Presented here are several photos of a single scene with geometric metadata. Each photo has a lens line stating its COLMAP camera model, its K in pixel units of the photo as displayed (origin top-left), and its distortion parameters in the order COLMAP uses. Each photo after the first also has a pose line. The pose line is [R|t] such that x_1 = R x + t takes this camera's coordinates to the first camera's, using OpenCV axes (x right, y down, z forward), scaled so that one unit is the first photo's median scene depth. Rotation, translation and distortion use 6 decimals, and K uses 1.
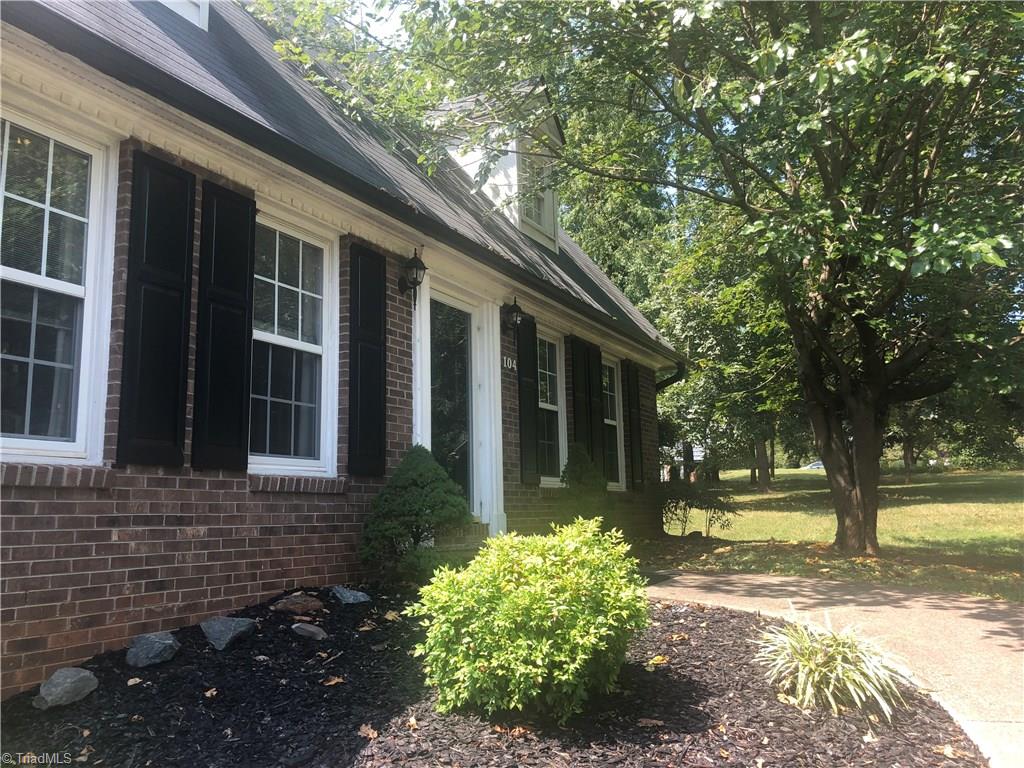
lens RADIAL K [[833.0, 0, 522.2], [0, 833.0, 388.8], [0, 0, 1]] dist [0.040935, -0.057139]
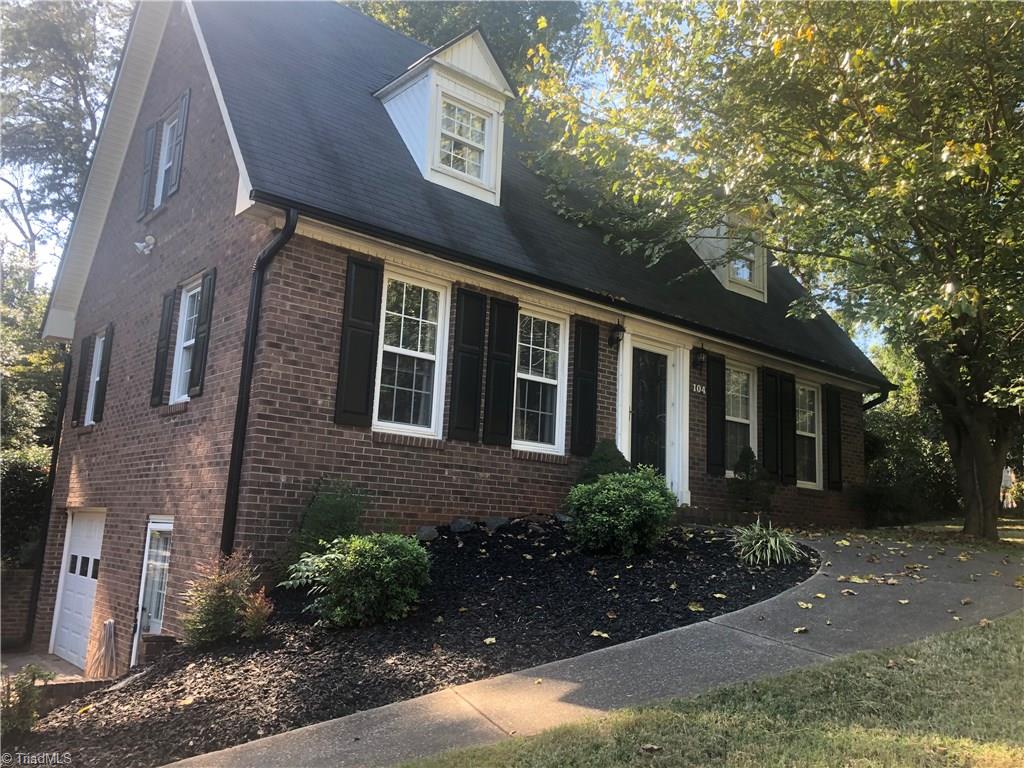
lens RADIAL K [[833.0, 0, 512.8], [0, 833.0, 381.9], [0, 0, 1]] dist [0.040935, -0.057139]
pose [[0.915407, -0.008484, -0.402440, 0.441225], [-0.005752, 0.999400, -0.034150, 0.014690], [0.402489, 0.033576, 0.914809, -0.740941]]
